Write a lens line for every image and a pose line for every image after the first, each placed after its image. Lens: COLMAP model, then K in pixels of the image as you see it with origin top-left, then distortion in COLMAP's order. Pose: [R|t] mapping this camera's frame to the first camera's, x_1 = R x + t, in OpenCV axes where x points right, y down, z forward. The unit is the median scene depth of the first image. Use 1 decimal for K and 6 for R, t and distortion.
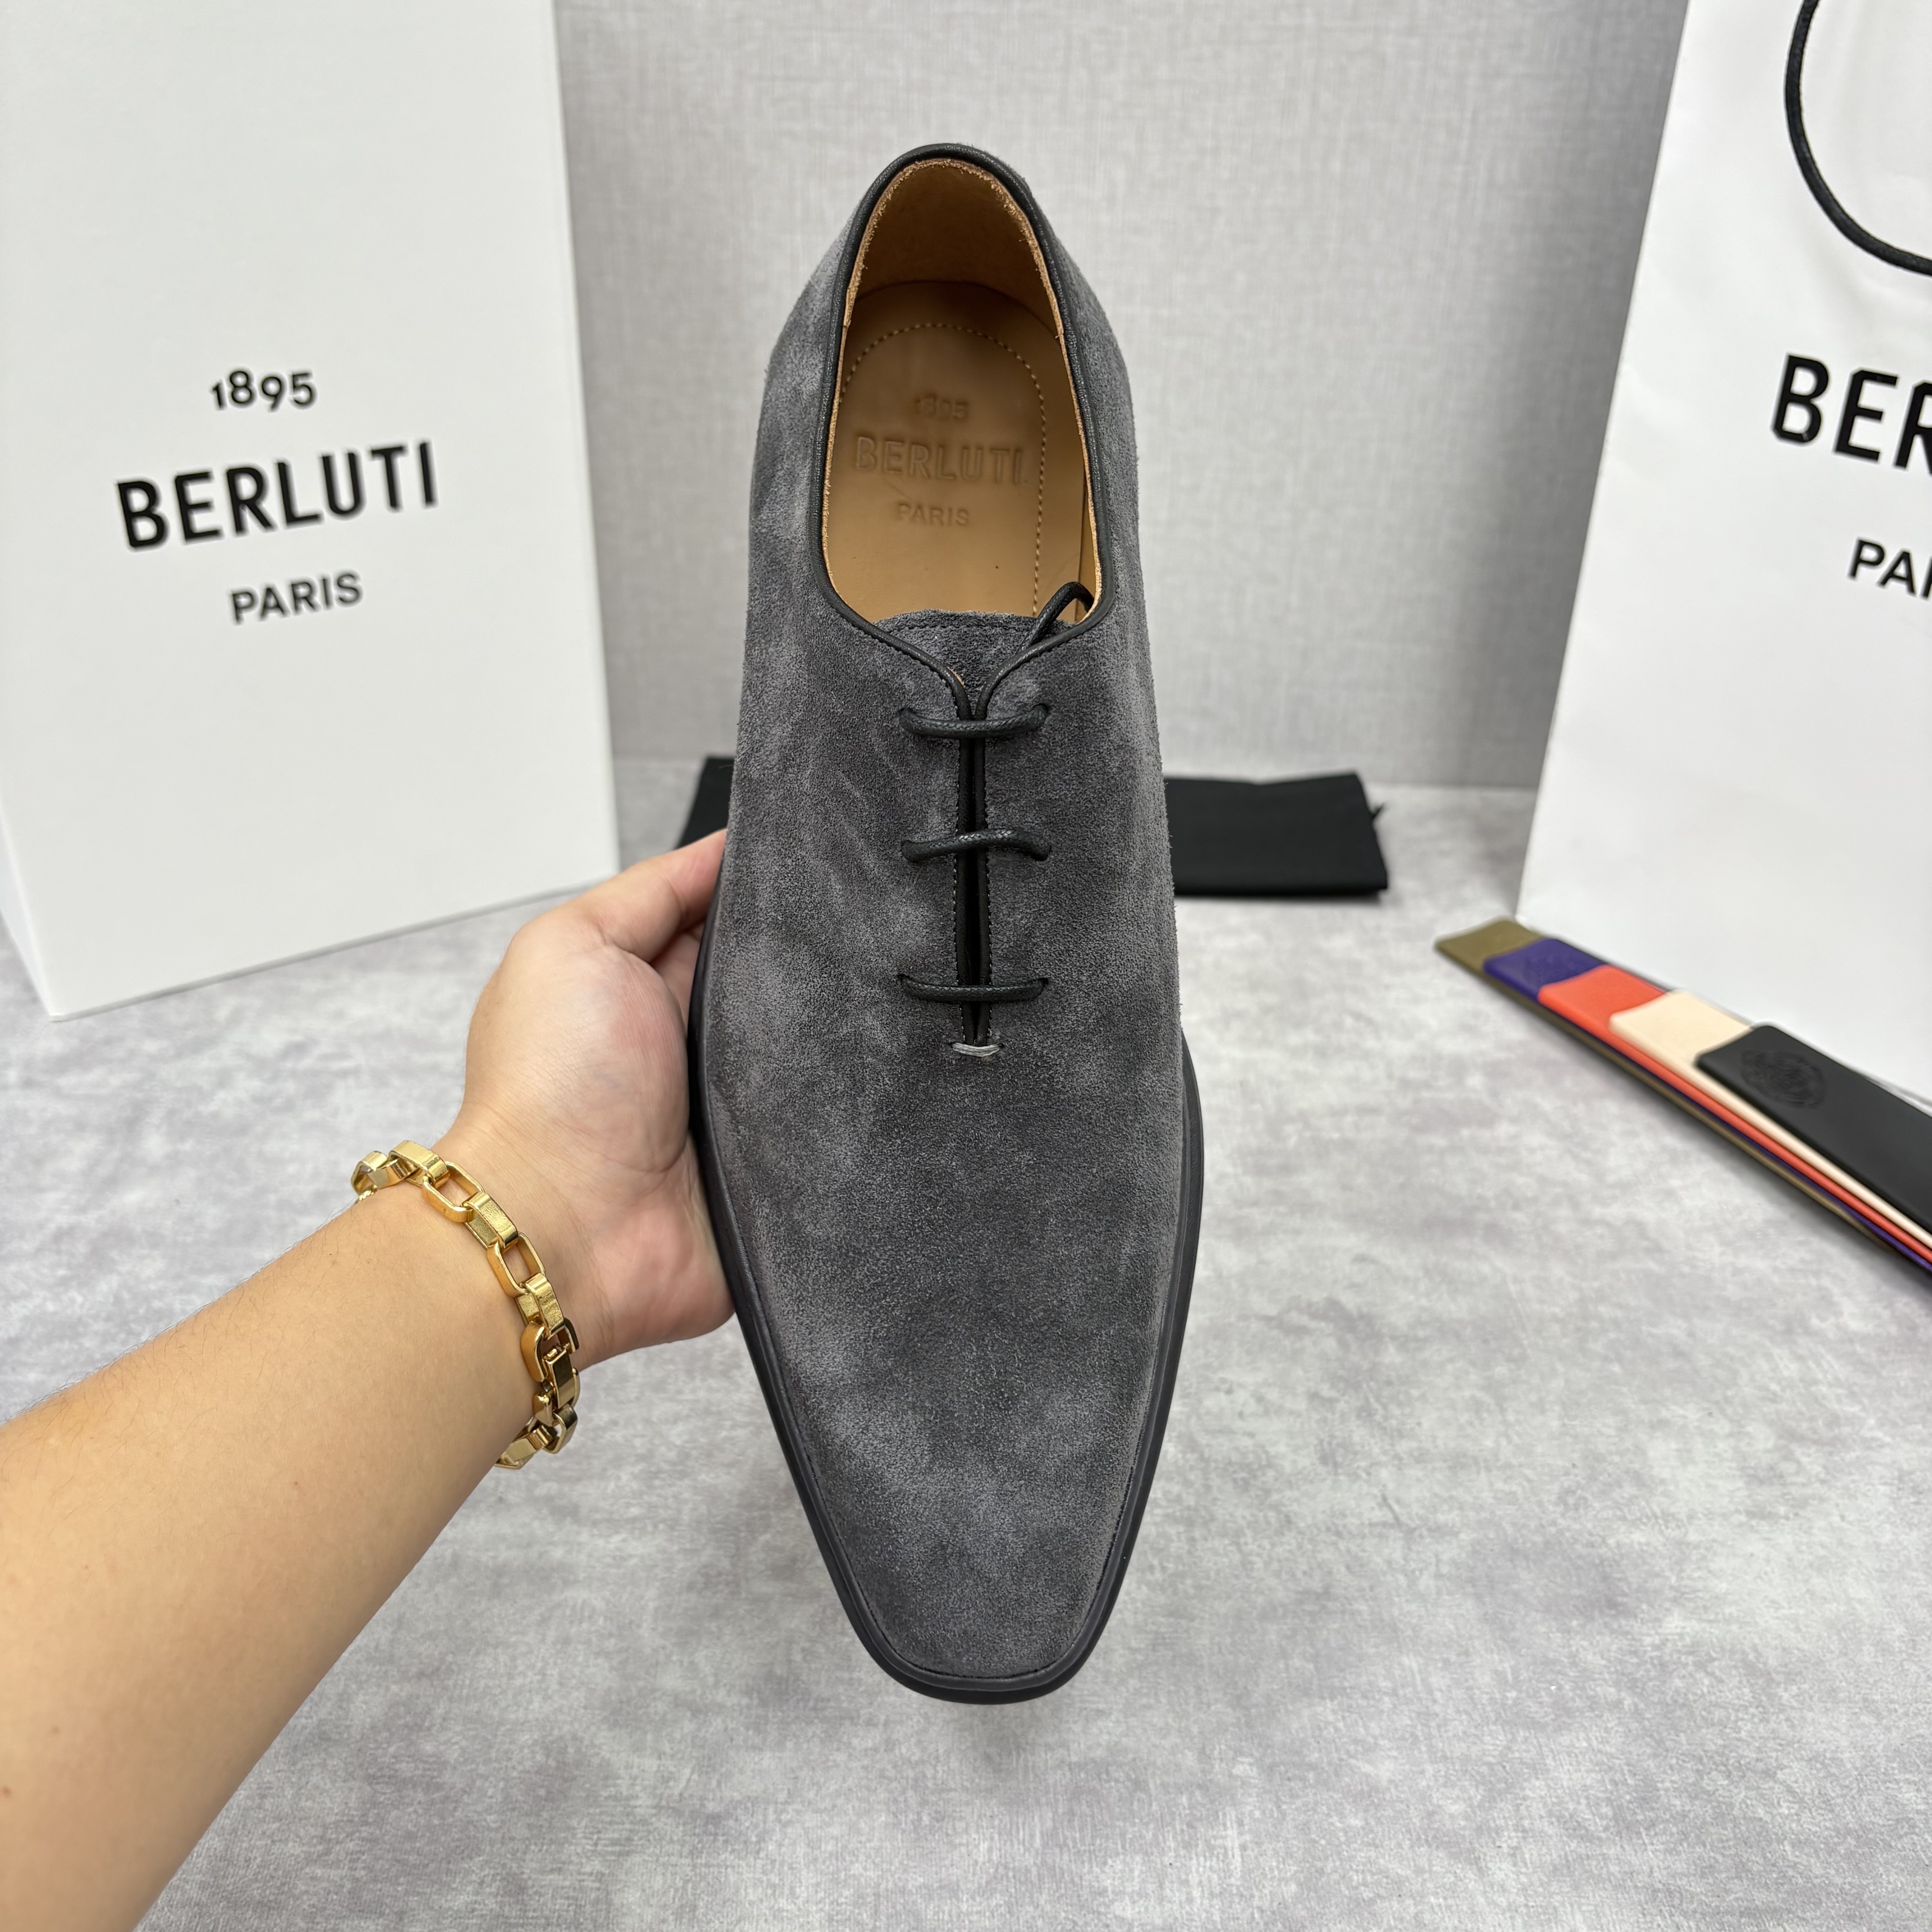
lens RADIAL K [[2011.0, 0, 968.1], [0, 2011.0, 968.6], [0, 0, 1]] dist [-0.024486, 0.075353]
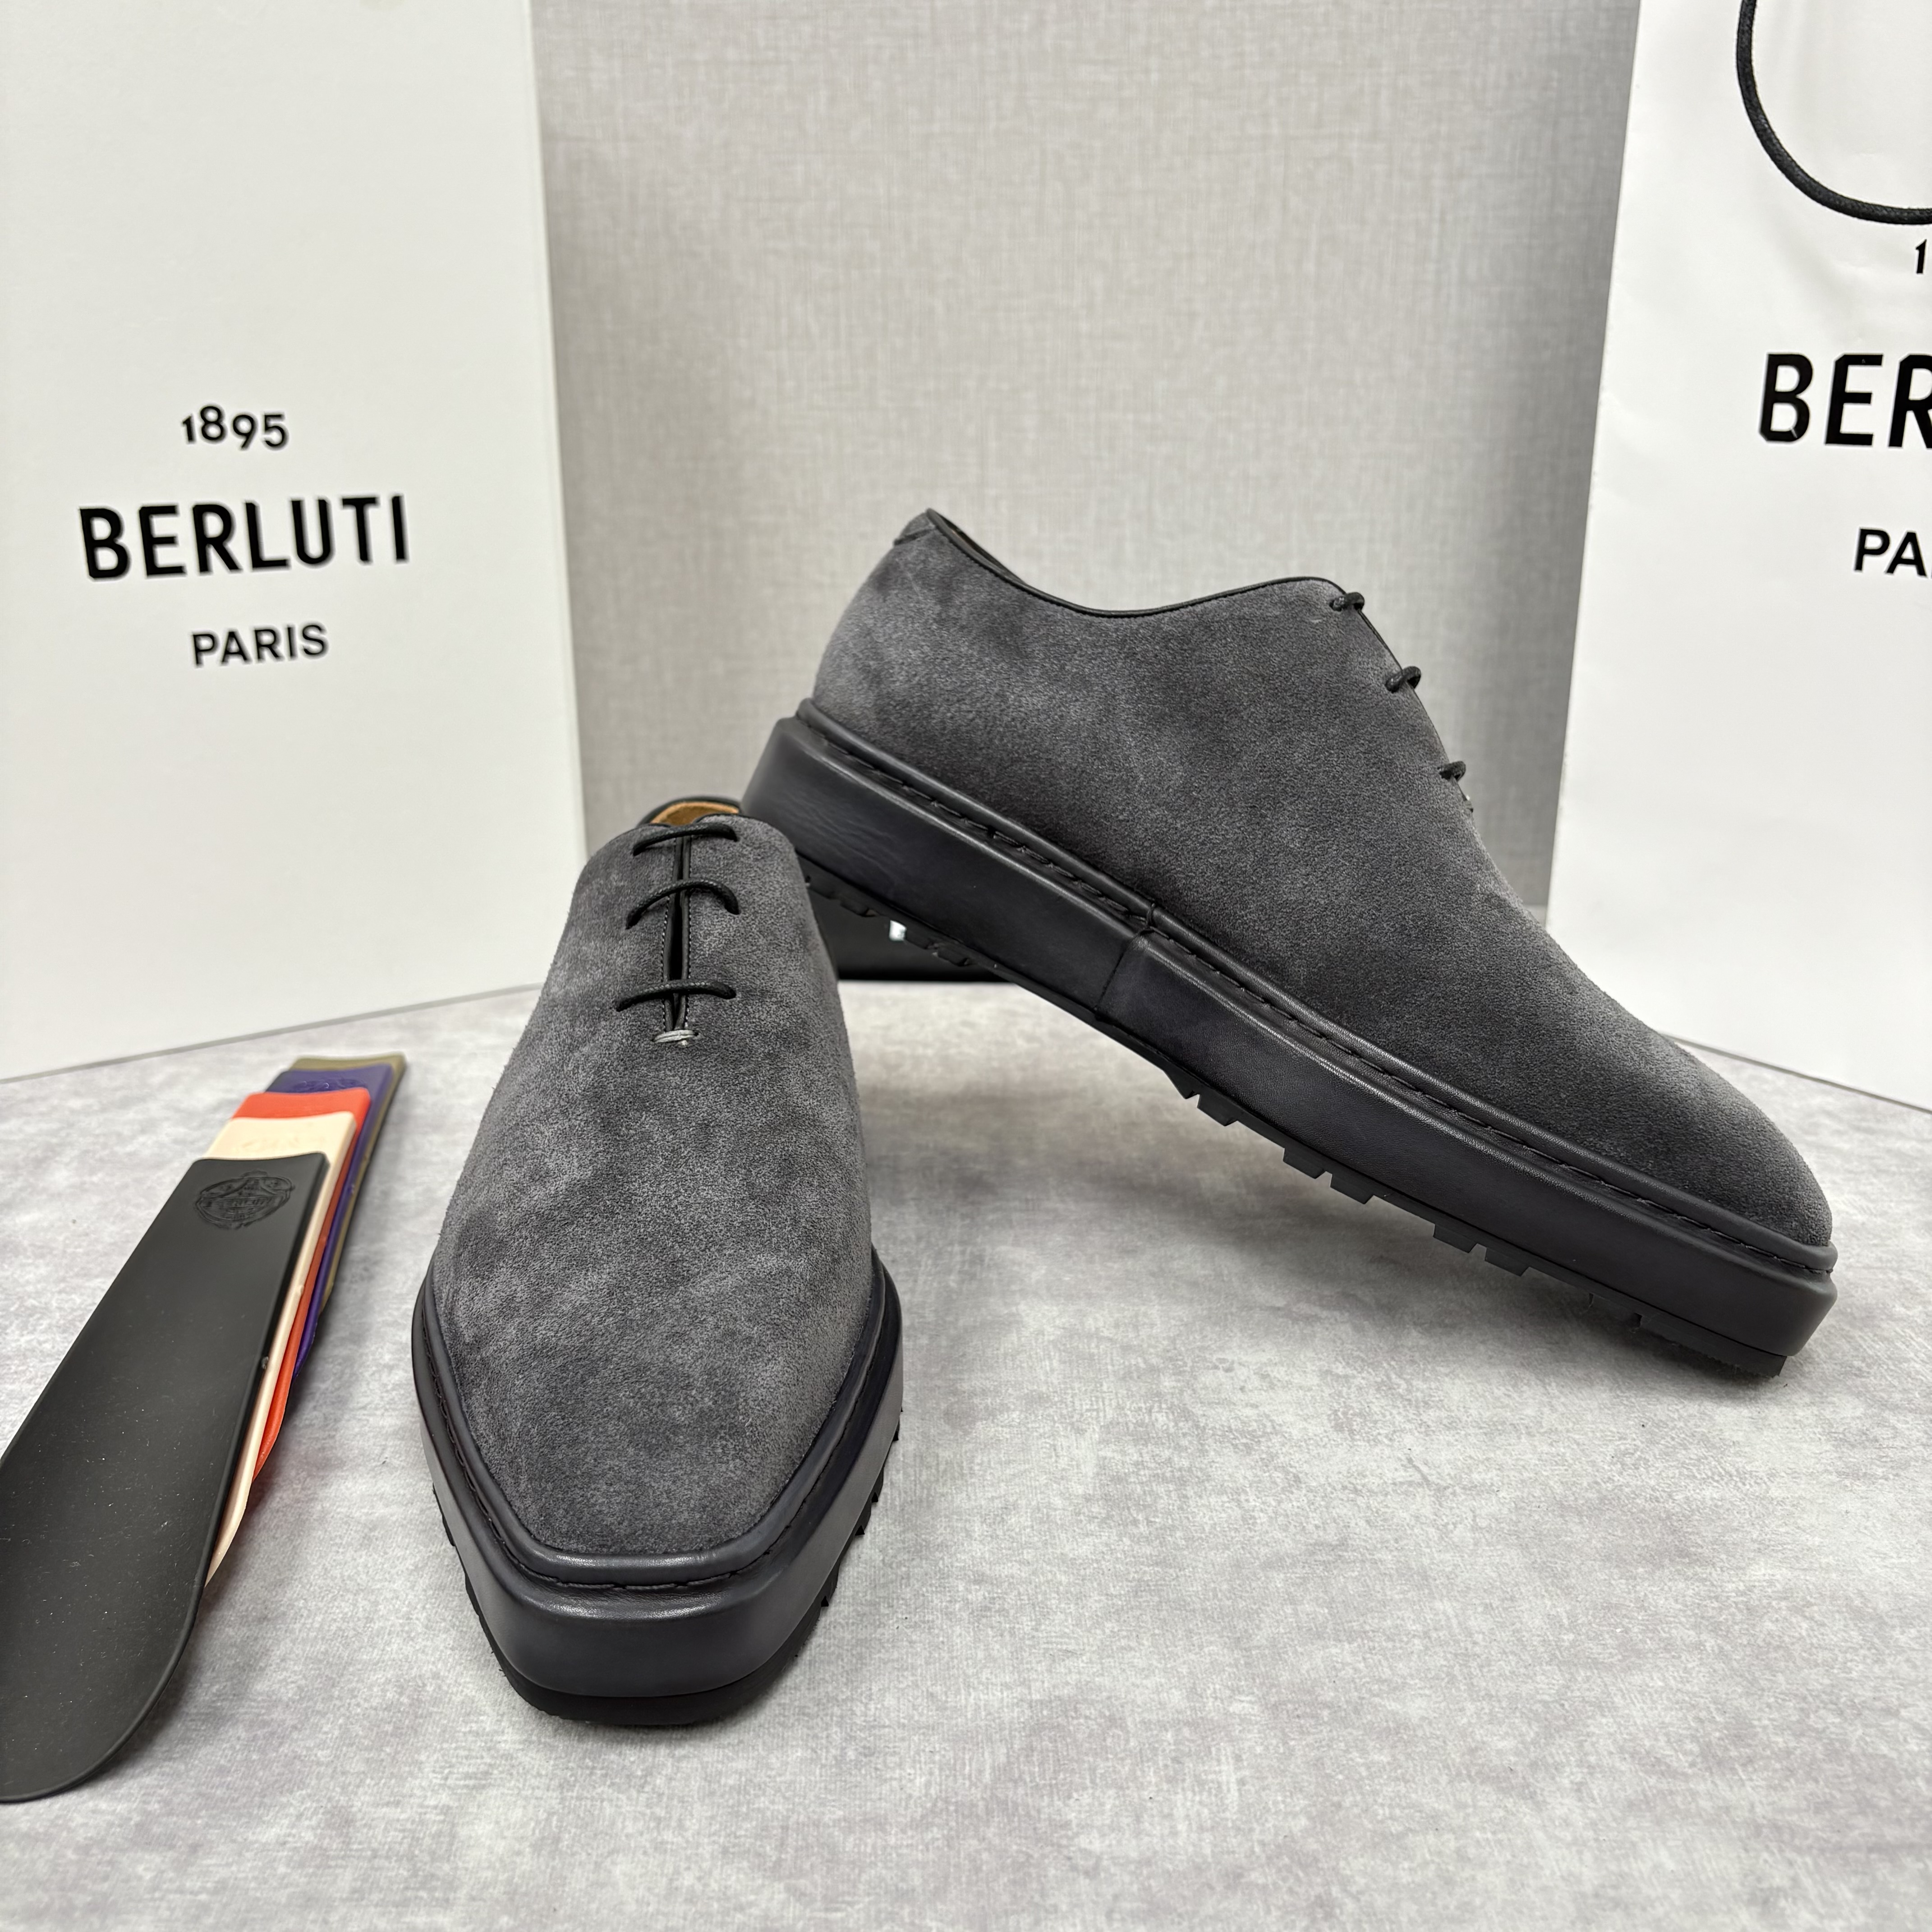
lens RADIAL K [[2003.1, 0, 966.3], [0, 2003.1, 968.6], [0, 0, 1]] dist [-0.019551, 0.058904]
pose [[0.999605, -0.014603, -0.024006, 0.045114], [0.009183, 0.977205, -0.212099, 0.257144], [0.026556, 0.211795, 0.976953, 0.125307]]
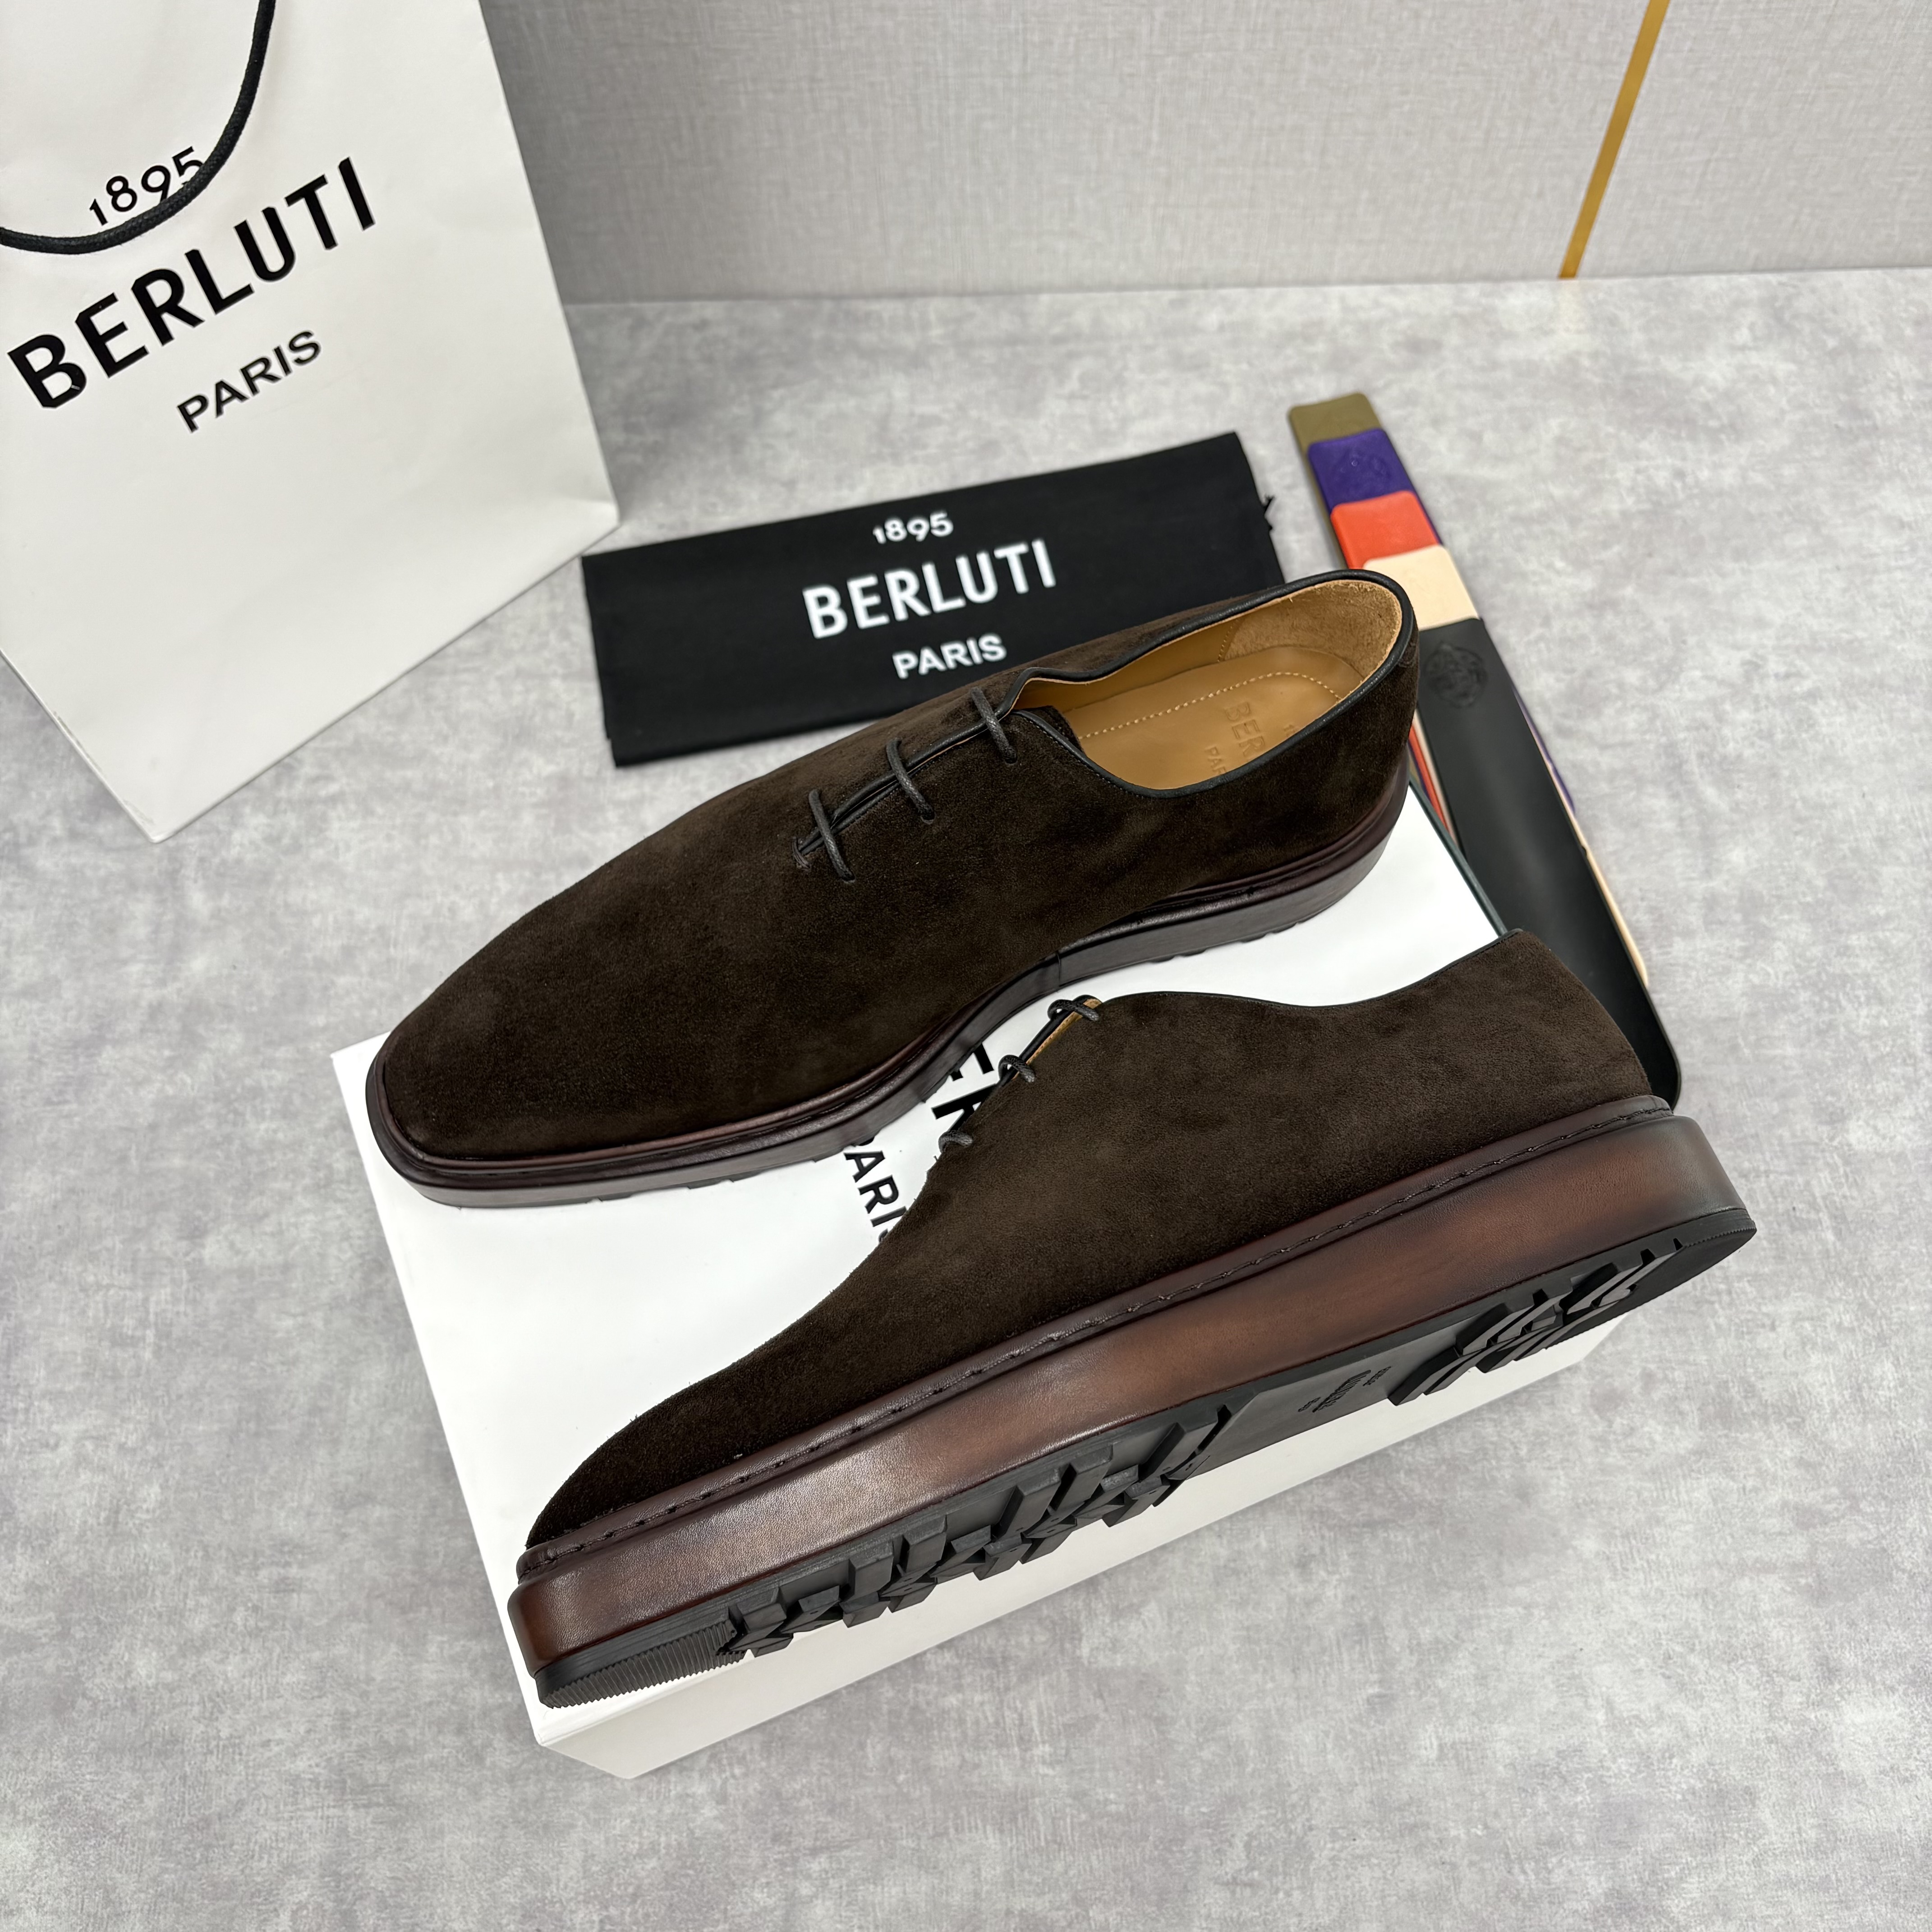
lens RADIAL K [[2011.5, 0, 961.7], [0, 2011.5, 976.1], [0, 0, 1]] dist [-0.049363, 0.143438]
pose [[0.997805, -0.064809, -0.013575, 0.098407], [0.061241, 0.825283, 0.561389, -0.711982], [-0.025180, -0.560988, 0.827441, -0.065491]]
